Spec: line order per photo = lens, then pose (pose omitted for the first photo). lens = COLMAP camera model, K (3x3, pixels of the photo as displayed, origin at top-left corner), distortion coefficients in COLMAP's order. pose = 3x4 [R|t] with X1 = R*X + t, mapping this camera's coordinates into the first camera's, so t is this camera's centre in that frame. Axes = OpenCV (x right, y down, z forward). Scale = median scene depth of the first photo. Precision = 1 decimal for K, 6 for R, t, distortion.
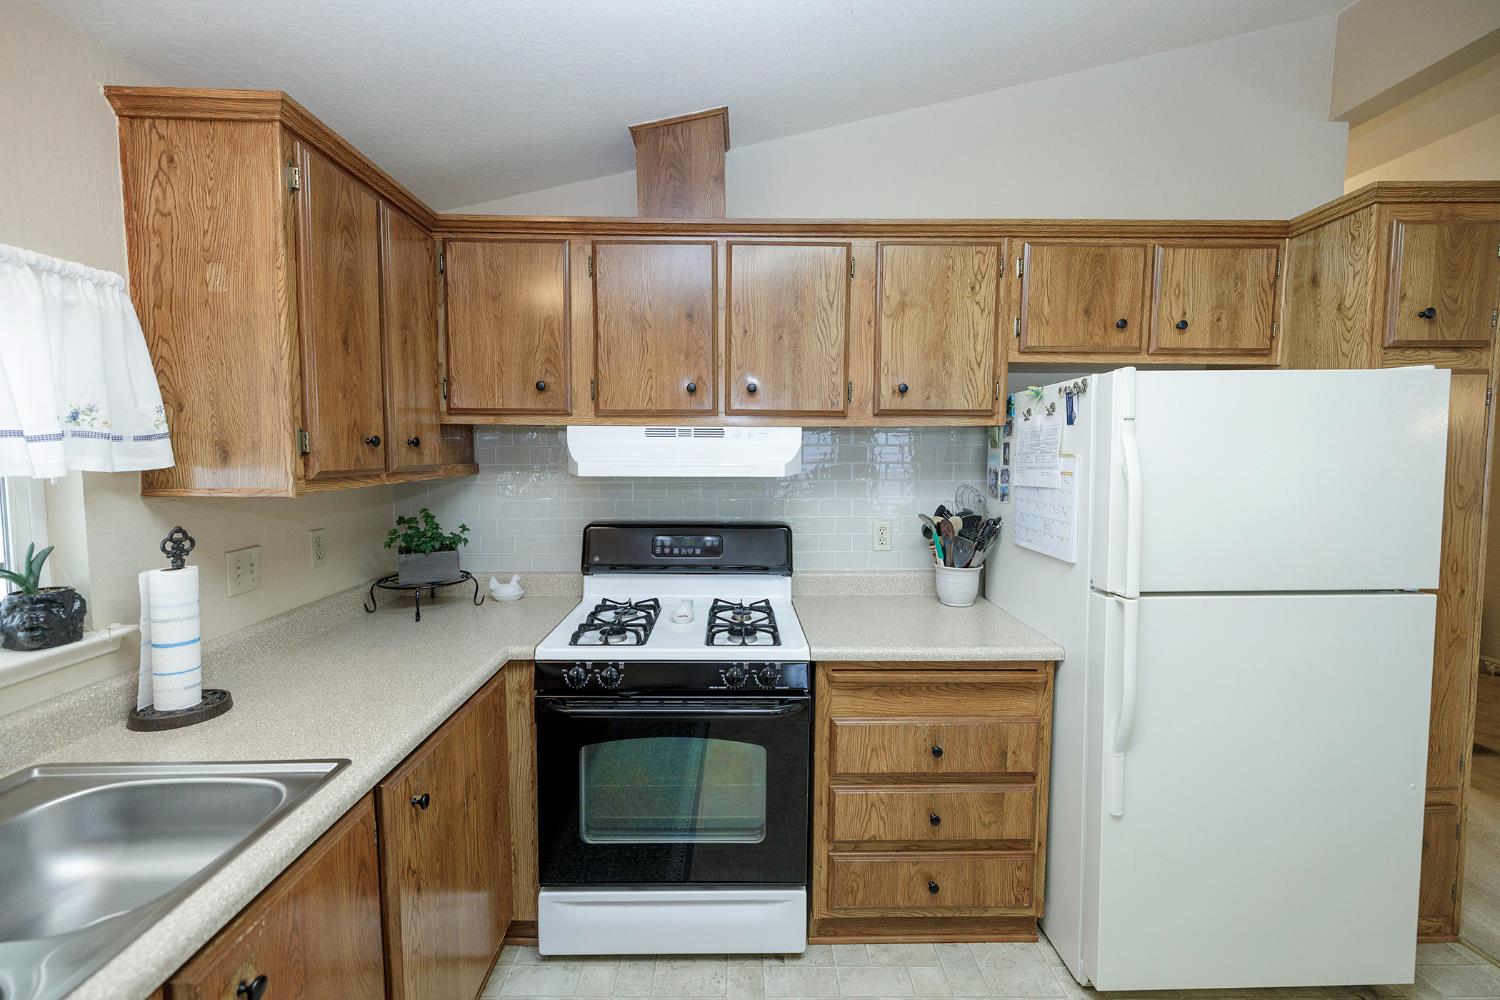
lens RADIAL K [[628.1, 0, 742.4], [0, 628.1, 492.2], [0, 0, 1]] dist [0.001439, -0.000148]
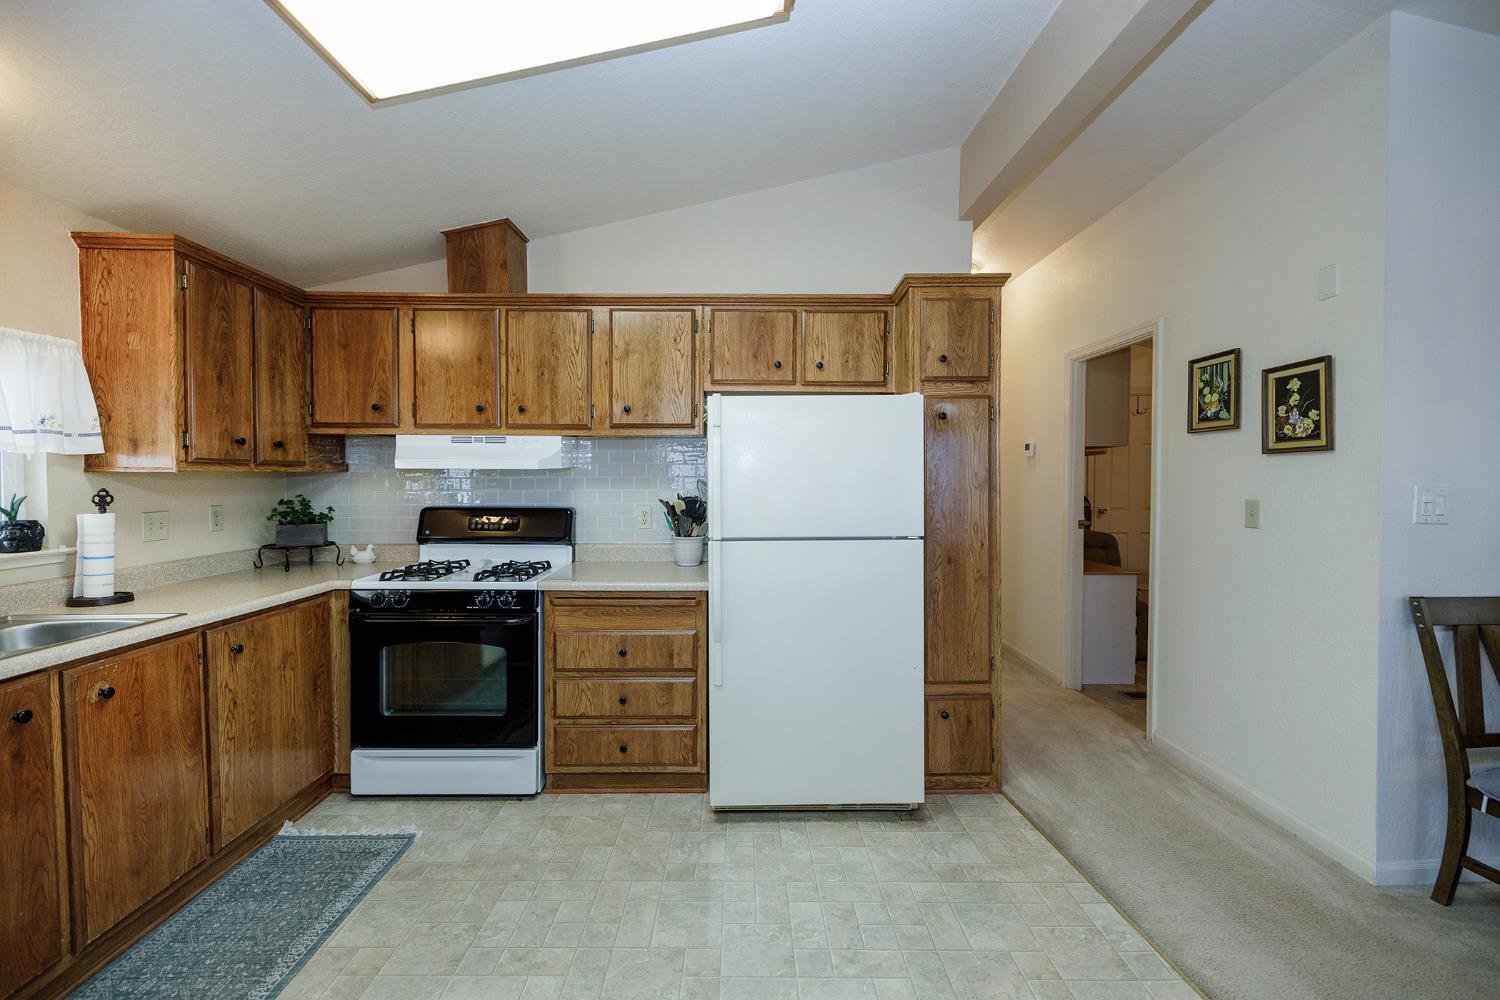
lens RADIAL K [[628.1, 0, 742.4], [0, 628.1, 492.2], [0, 0, 1]] dist [0.001439, -0.000148]
pose [[0.999993, -0.000104, -0.003703, 0.578568], [-0.000063, 0.998983, -0.045079, 0.100362], [0.003703, 0.045079, 0.998977, -0.475328]]
